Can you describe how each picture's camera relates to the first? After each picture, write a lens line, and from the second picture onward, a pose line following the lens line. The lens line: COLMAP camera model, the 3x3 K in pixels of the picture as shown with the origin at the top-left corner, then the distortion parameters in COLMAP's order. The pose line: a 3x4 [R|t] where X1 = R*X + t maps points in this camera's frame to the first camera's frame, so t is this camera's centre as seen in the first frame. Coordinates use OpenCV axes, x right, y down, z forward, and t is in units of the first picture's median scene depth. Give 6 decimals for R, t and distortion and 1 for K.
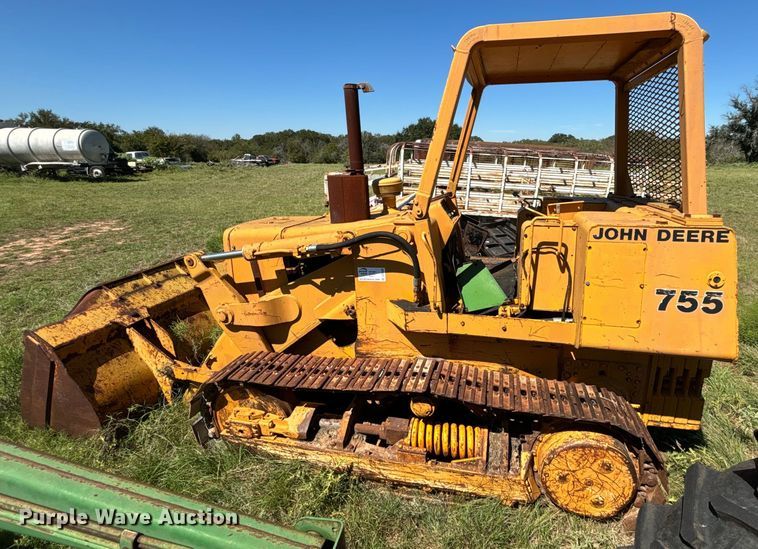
lens RADIAL K [[430.1, 0, 379.0], [0, 430.1, 274.5], [0, 0, 1]] dist [0.001958, 0.000576]
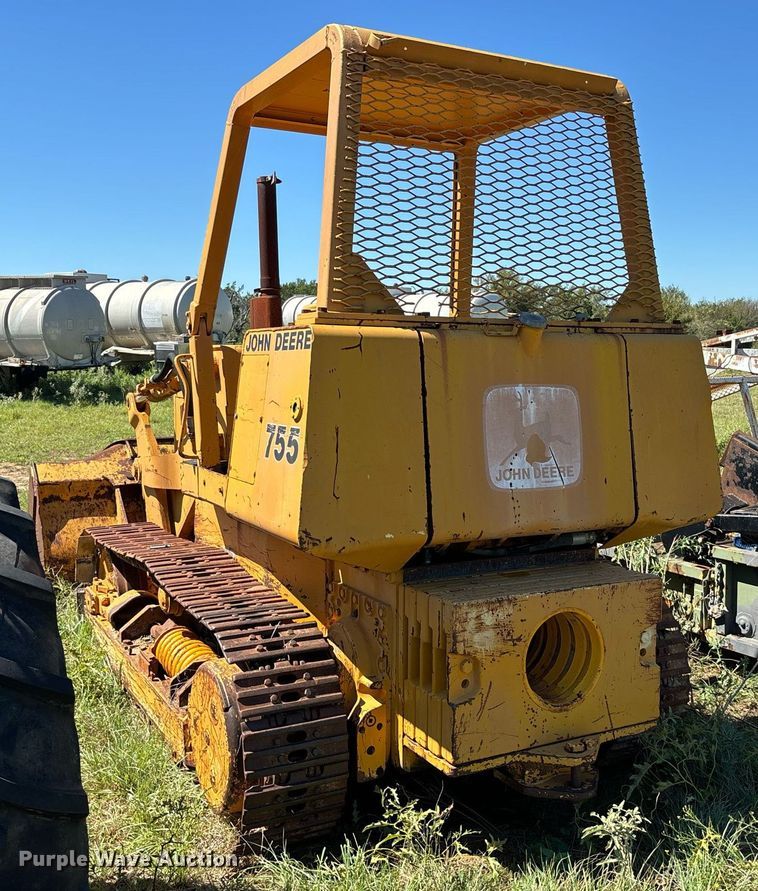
lens RADIAL K [[963.5, 0, 424.3], [0, 963.5, 440.0], [0, 0, 1]] dist [0.051828, -0.041035]
pose [[0.668733, 0.078119, -0.739387, 1.304119], [-0.247410, 0.961172, -0.122217, 0.122552], [0.701130, 0.264663, 0.662095, 0.143369]]
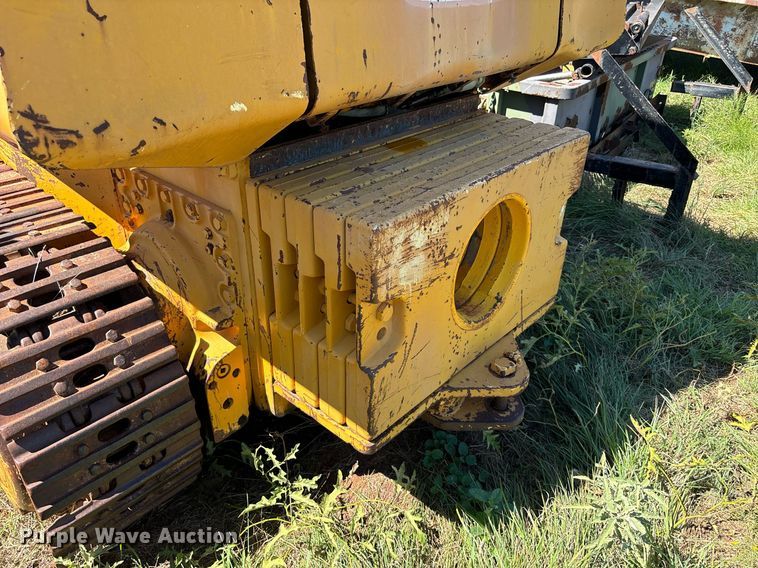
lens RADIAL K [[578.5, 0, 379.0], [0, 578.5, 284.0], [0, 0, 1]] dist [0.027276, -0.000605]
pose [[0.871223, 0.281487, -0.402163, 0.817775], [-0.189140, 0.948493, 0.254140, 0.104376], [0.452986, -0.145348, 0.879590, 0.519260]]
